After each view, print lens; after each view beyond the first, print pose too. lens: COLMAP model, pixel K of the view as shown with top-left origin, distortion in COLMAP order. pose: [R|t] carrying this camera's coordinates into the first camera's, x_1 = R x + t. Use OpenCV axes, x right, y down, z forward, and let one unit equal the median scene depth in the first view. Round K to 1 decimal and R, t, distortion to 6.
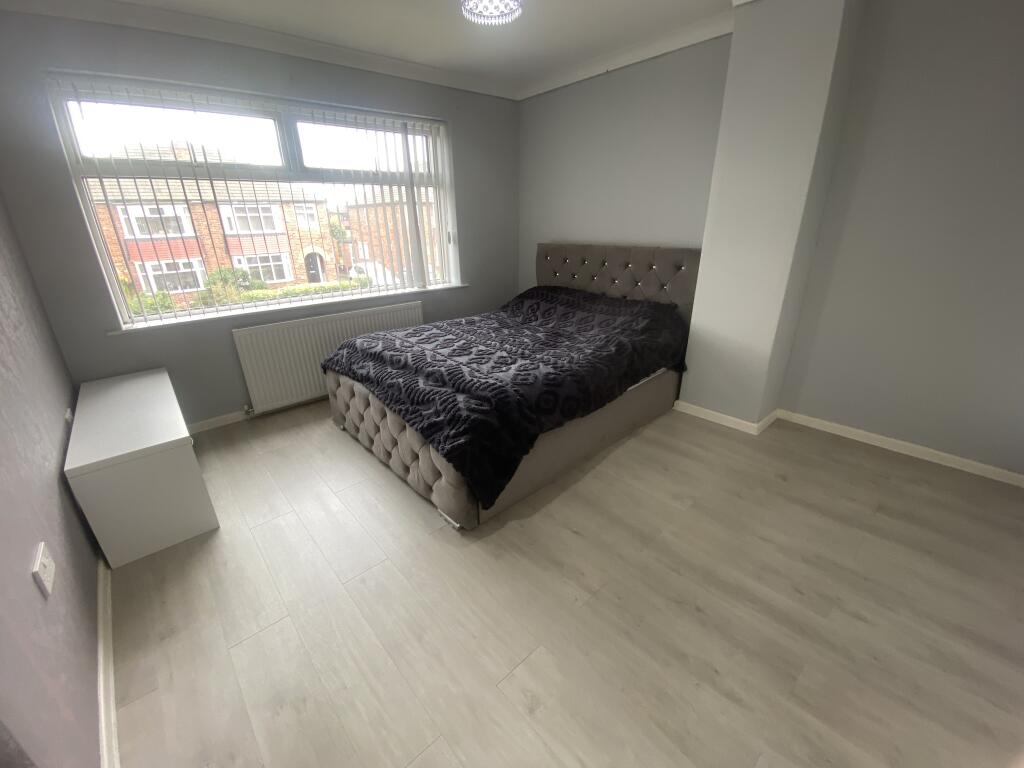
lens RADIAL K [[411.4, 0, 511.2], [0, 411.4, 386.9], [0, 0, 1]] dist [0.008199, 0.000019]
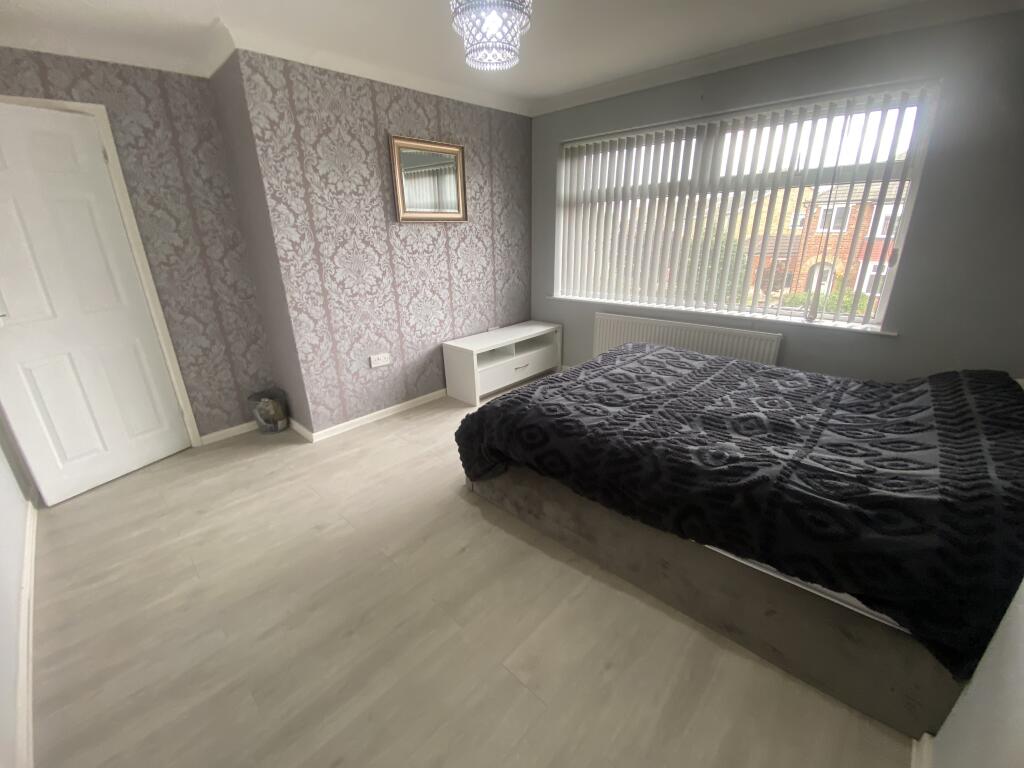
lens RADIAL K [[408.7, 0, 504.5], [0, 408.7, 388.1], [0, 0, 1]] dist [0.019376, -0.021675]
pose [[0.074597, 0.367158, -0.927162, 0.721575], [-0.356997, 0.877965, 0.318953, -0.266602], [0.931122, 0.307201, 0.196567, 0.590623]]
